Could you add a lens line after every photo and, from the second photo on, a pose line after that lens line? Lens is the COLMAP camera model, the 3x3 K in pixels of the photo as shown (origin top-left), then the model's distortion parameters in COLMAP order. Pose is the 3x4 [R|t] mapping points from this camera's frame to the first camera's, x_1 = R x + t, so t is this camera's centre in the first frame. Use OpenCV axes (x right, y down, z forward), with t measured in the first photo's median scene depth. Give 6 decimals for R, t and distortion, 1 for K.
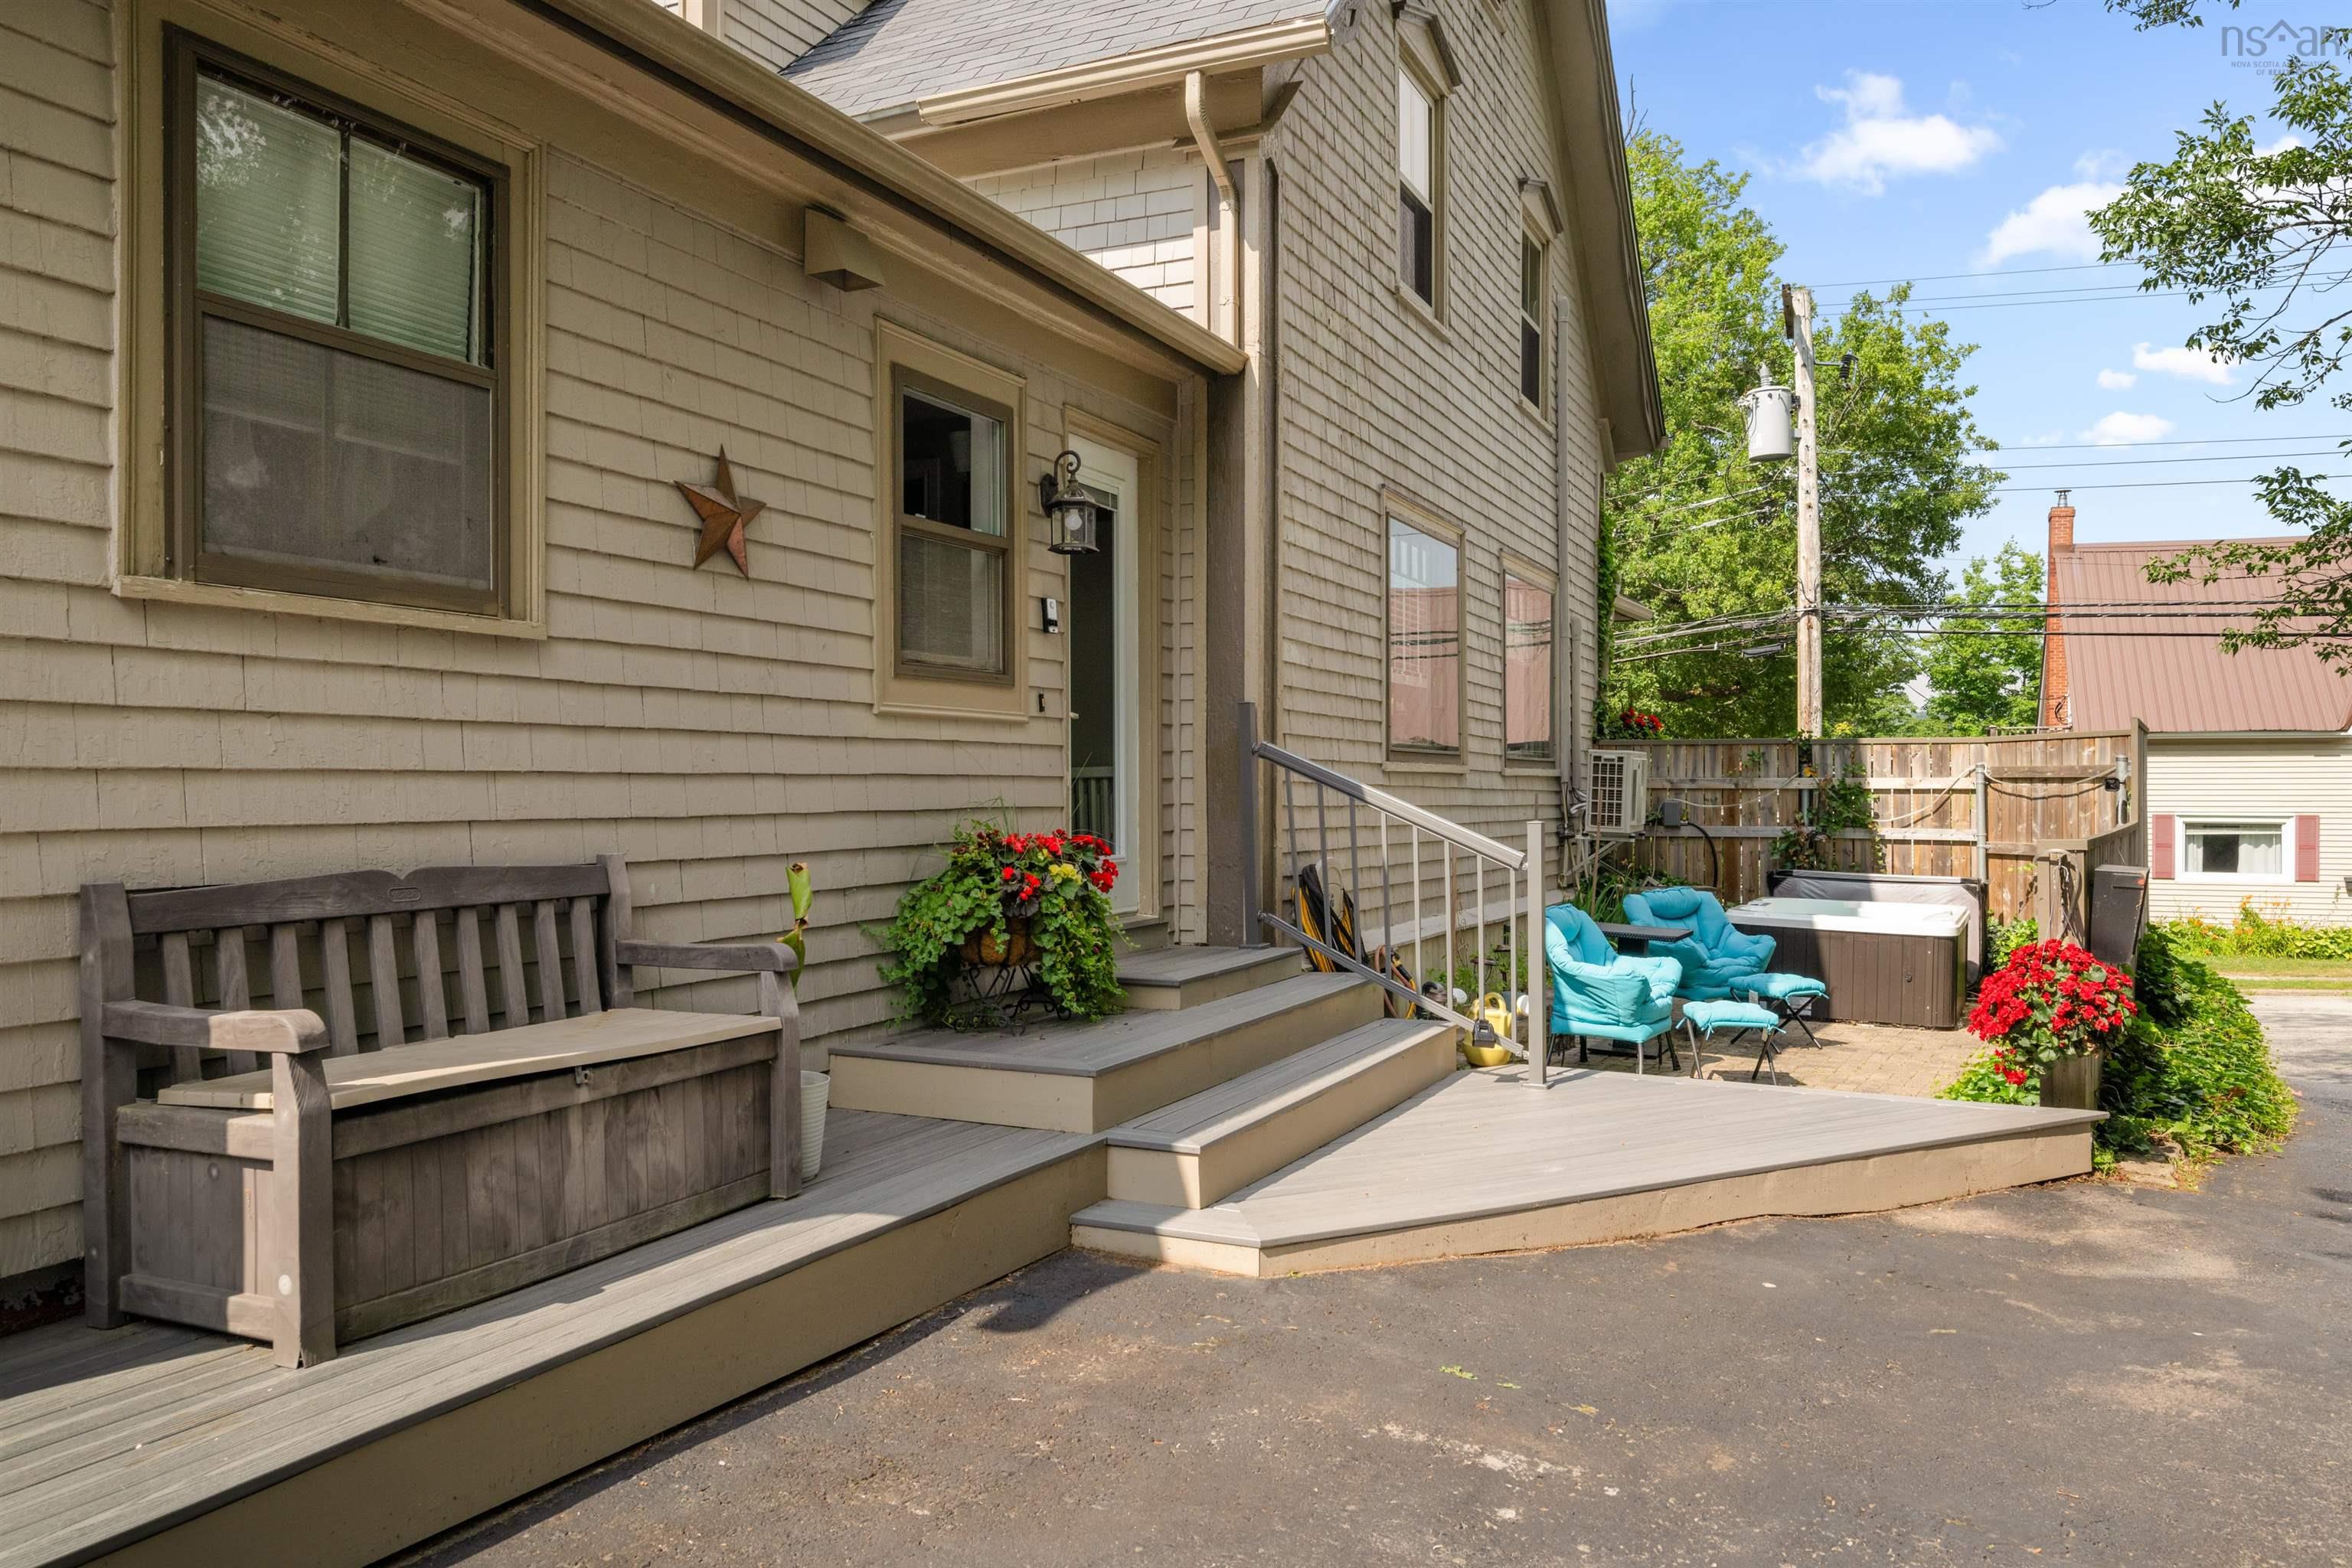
lens RADIAL K [[1663.6, 0, 1176.0], [0, 1663.6, 784.0], [0, 0, 1]] dist [0.000771, -0.000813]
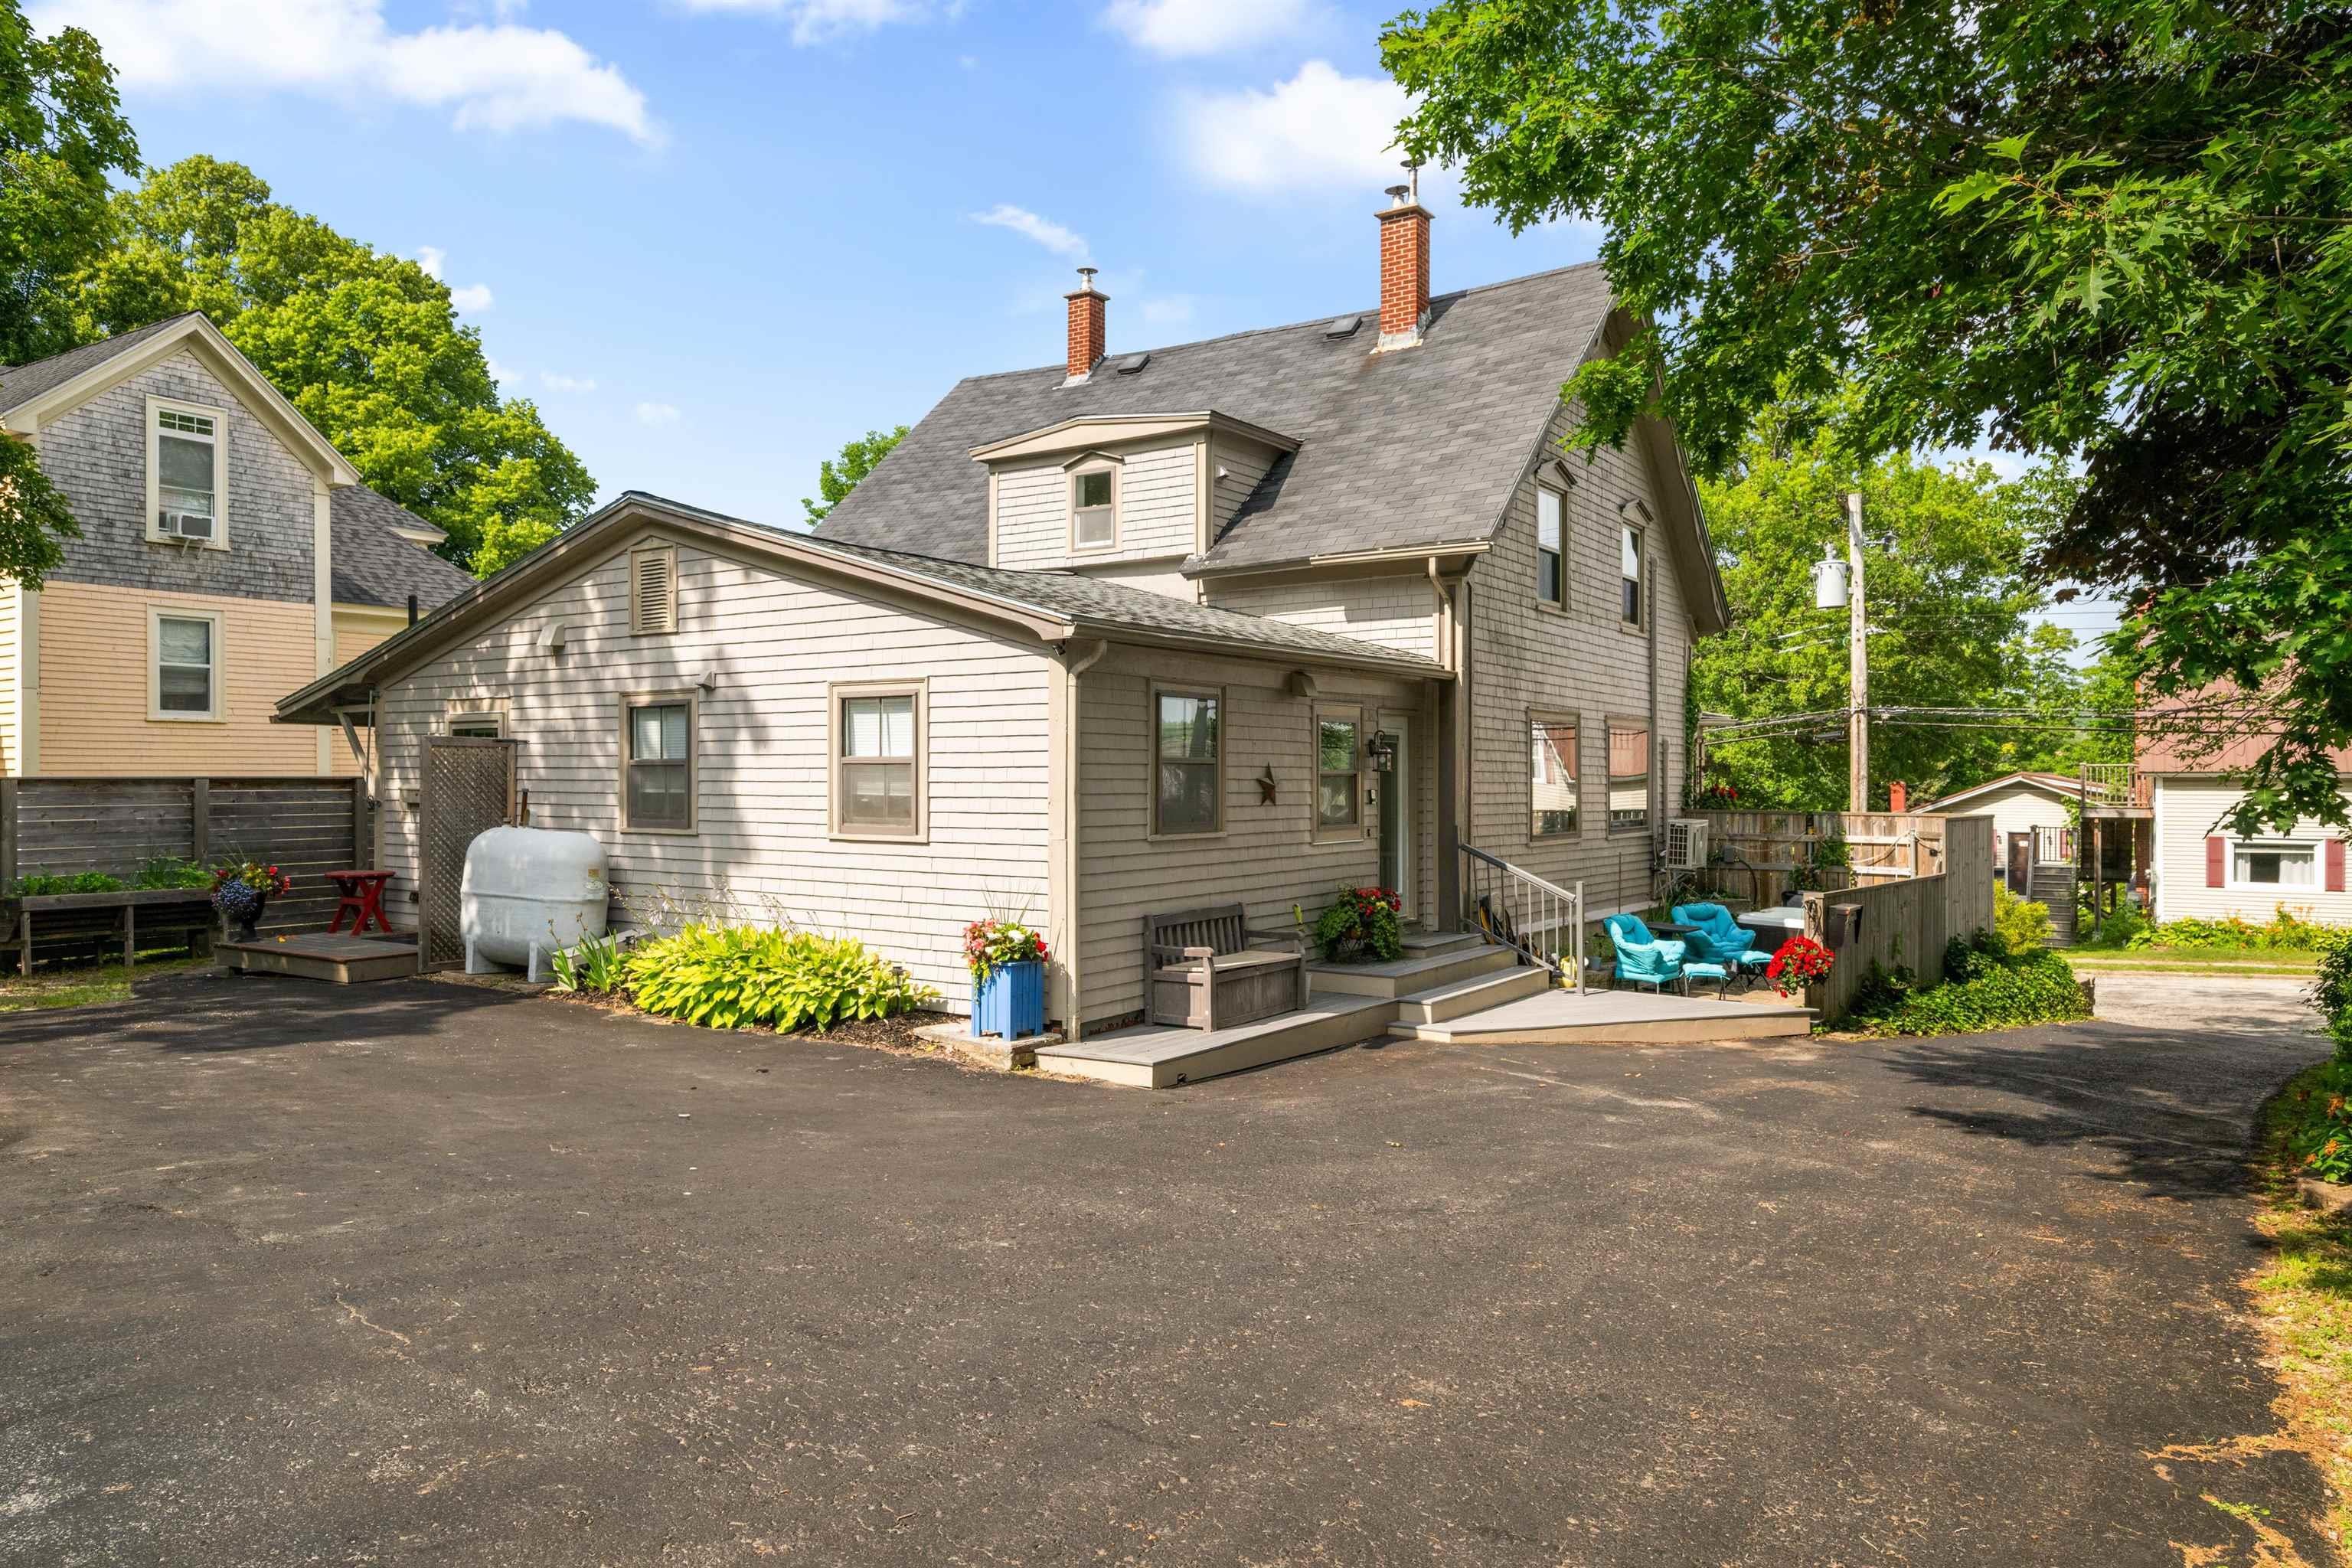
lens RADIAL K [[1534.6, 0, 1176.0], [0, 1534.6, 784.0], [0, 0, 1]] dist [0.002645, 0.001662]
pose [[0.986532, 0.002252, -0.163554, 0.007487], [-0.000791, 0.999959, 0.008996, -0.121746], [0.163568, -0.008745, 0.986493, -1.109144]]
